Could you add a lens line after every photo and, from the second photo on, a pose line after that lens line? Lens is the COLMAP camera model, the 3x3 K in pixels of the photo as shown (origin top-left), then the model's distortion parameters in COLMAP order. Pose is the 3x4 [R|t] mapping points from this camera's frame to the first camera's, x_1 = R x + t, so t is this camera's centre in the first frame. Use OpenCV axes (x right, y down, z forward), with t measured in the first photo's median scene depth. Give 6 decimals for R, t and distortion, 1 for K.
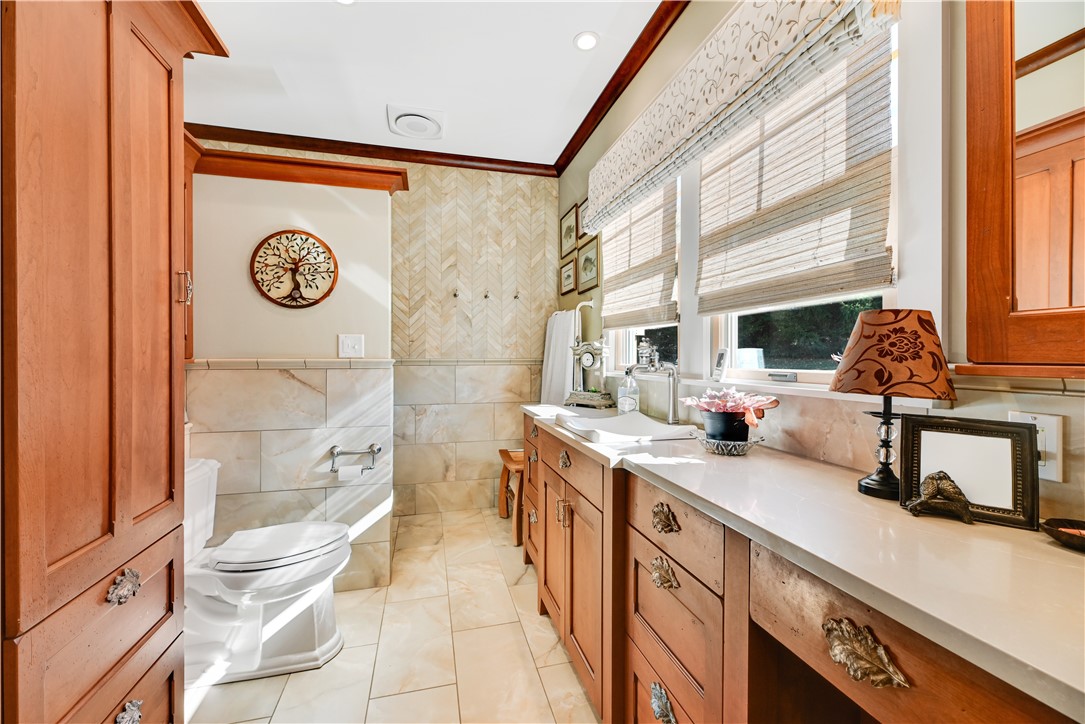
lens RADIAL K [[440.8, 0, 544.4], [0, 440.8, 362.1], [0, 0, 1]] dist [0.004629, 0.000734]
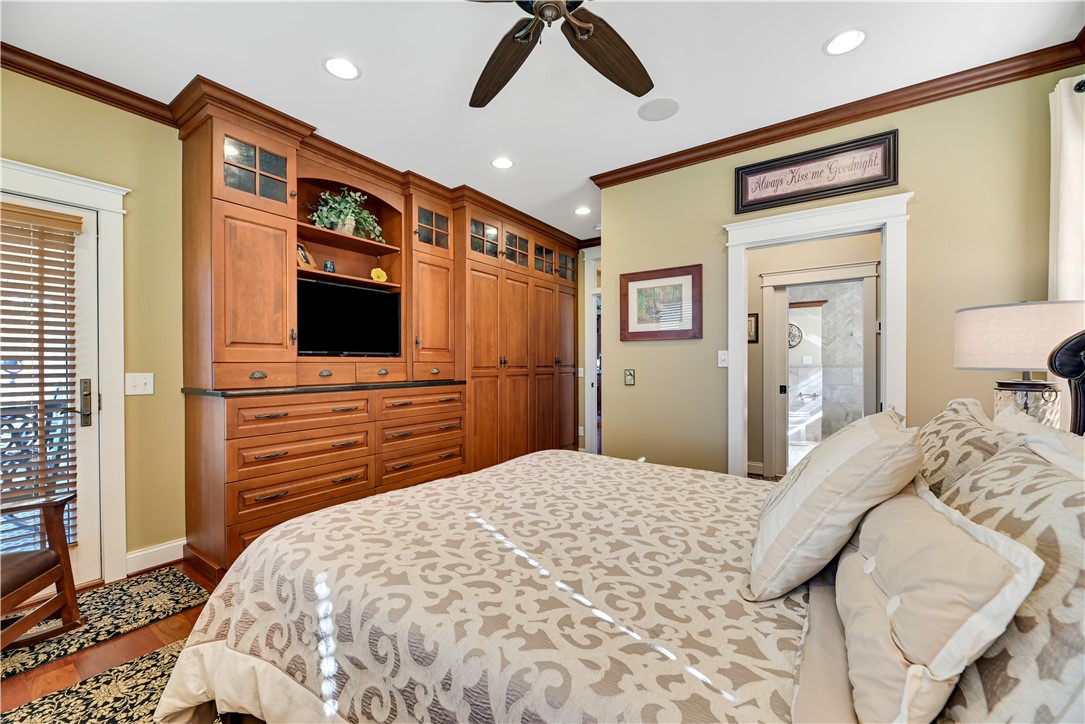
lens RADIAL K [[440.8, 0, 542.2], [0, 440.8, 365.8], [0, 0, 1]] dist [0.004629, 0.000734]
pose [[0.658376, -0.002195, -0.752686, 0.430106], [-0.004968, 0.999961, -0.007261, 0.023242], [0.752673, 0.008519, 0.658340, -1.572723]]
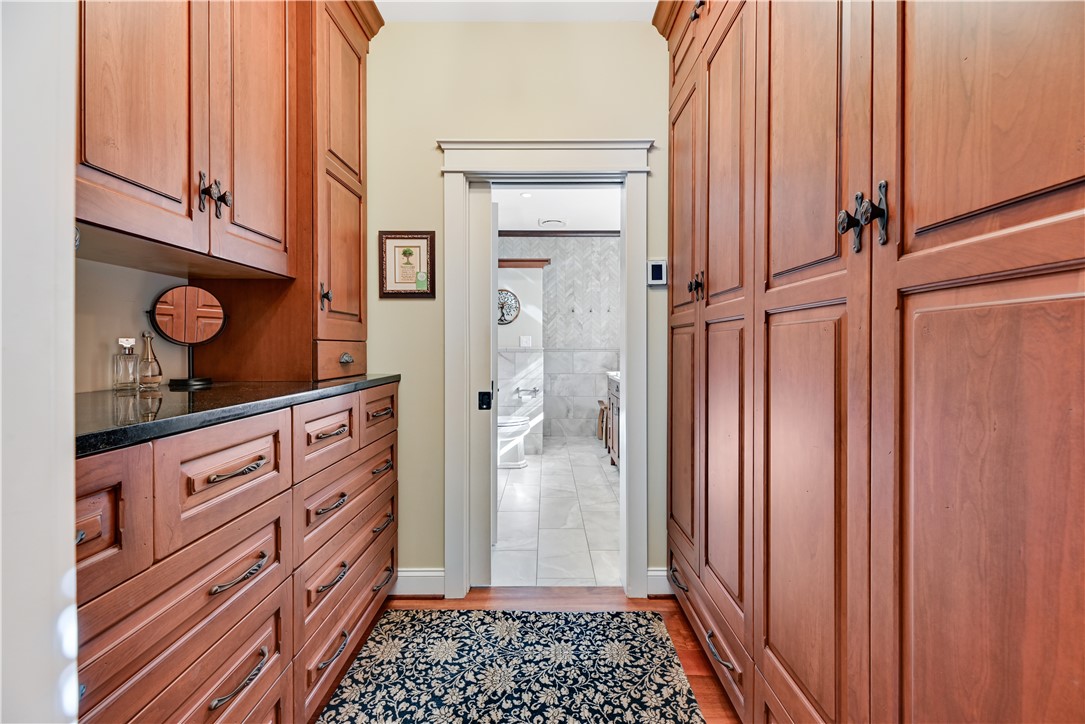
lens RADIAL K [[440.8, 0, 545.9], [0, 440.8, 351.3], [0, 0, 1]] dist [0.004629, 0.000734]
pose [[0.966156, 0.000582, -0.257958, 0.142192], [-0.001649, 0.999991, -0.003918, 0.013426], [0.257953, 0.004211, 0.966148, -0.703376]]
